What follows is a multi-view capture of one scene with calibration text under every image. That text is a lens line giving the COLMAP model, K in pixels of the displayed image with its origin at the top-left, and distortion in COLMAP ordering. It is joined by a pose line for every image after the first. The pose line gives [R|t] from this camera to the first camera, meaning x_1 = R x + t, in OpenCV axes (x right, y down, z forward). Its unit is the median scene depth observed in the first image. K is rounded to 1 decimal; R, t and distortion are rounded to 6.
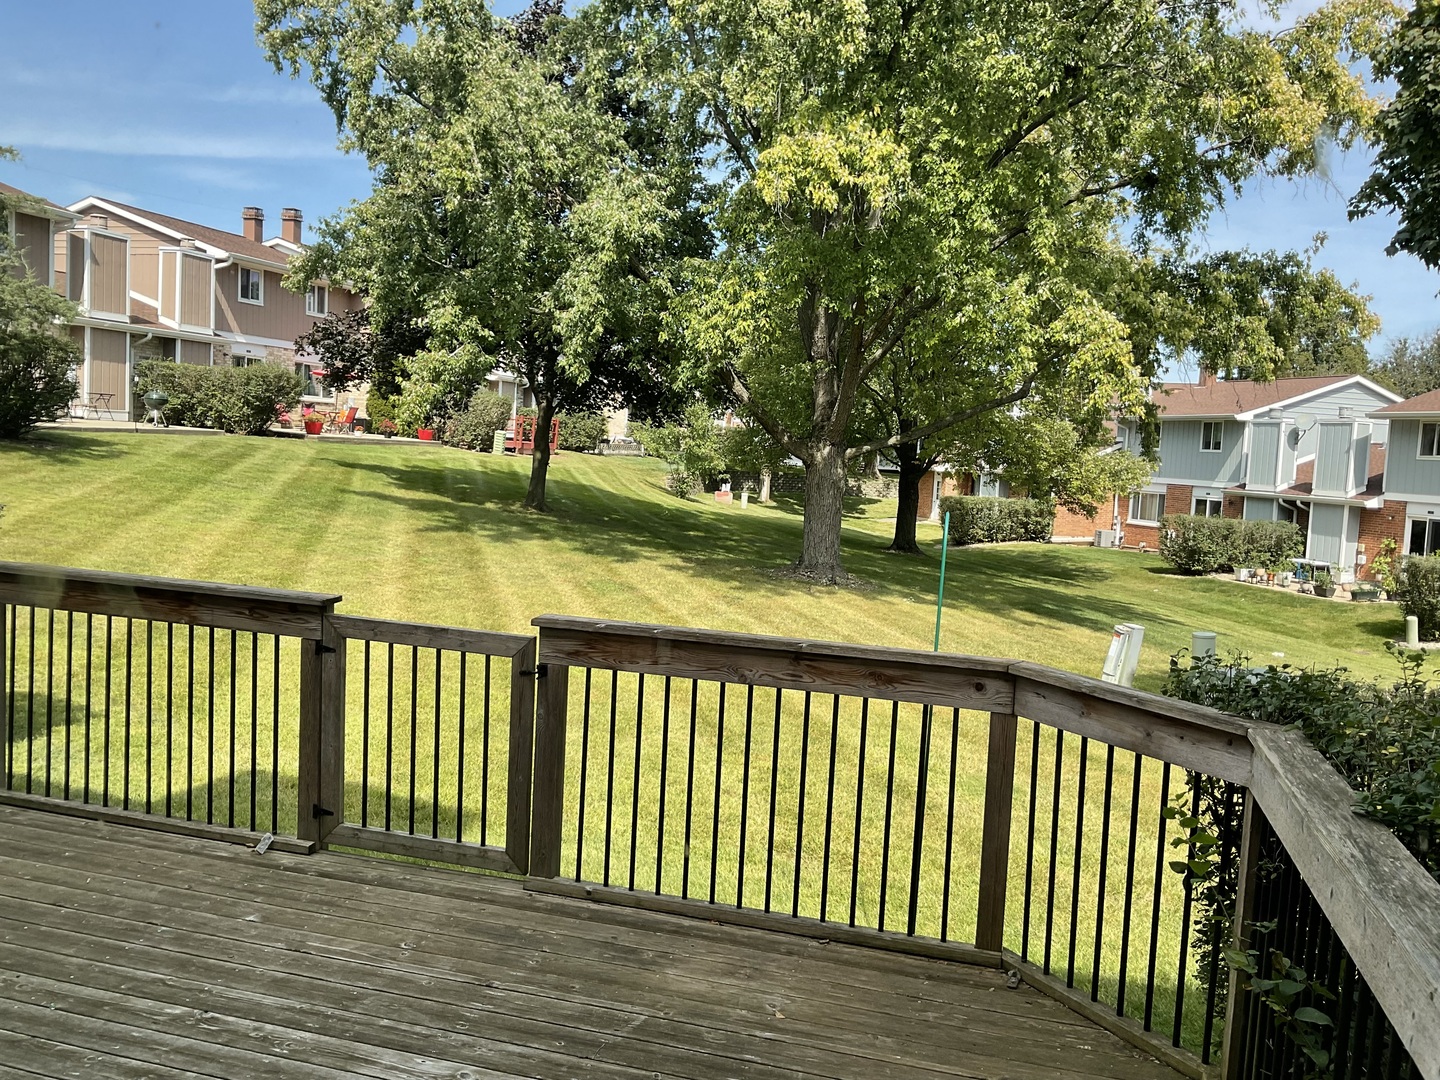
lens RADIAL K [[1203.2, 0, 714.7], [0, 1203.2, 538.9], [0, 0, 1]] dist [0.103636, -0.196912]
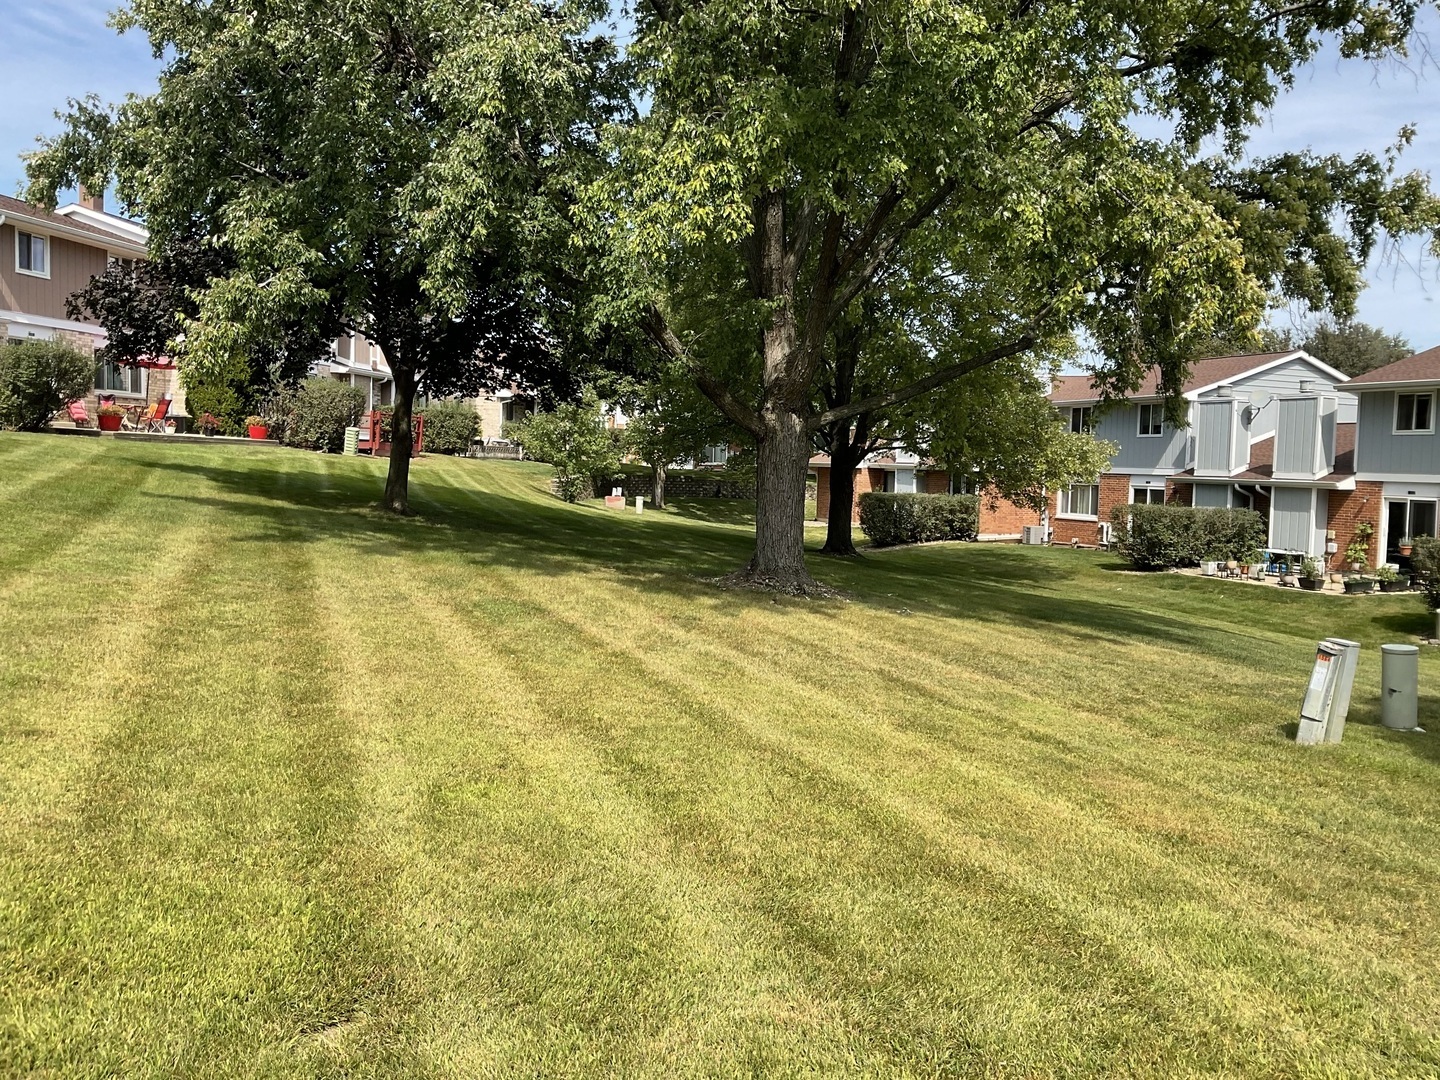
lens RADIAL K [[1193.6, 0, 726.5], [0, 1193.6, 521.8], [0, 0, 1]] dist [0.105464, -0.191056]
pose [[0.992784, -0.028257, 0.116536, -0.021445], [0.031219, 0.999232, -0.023666, 0.005328], [-0.115777, 0.027134, 0.992905, 0.162829]]
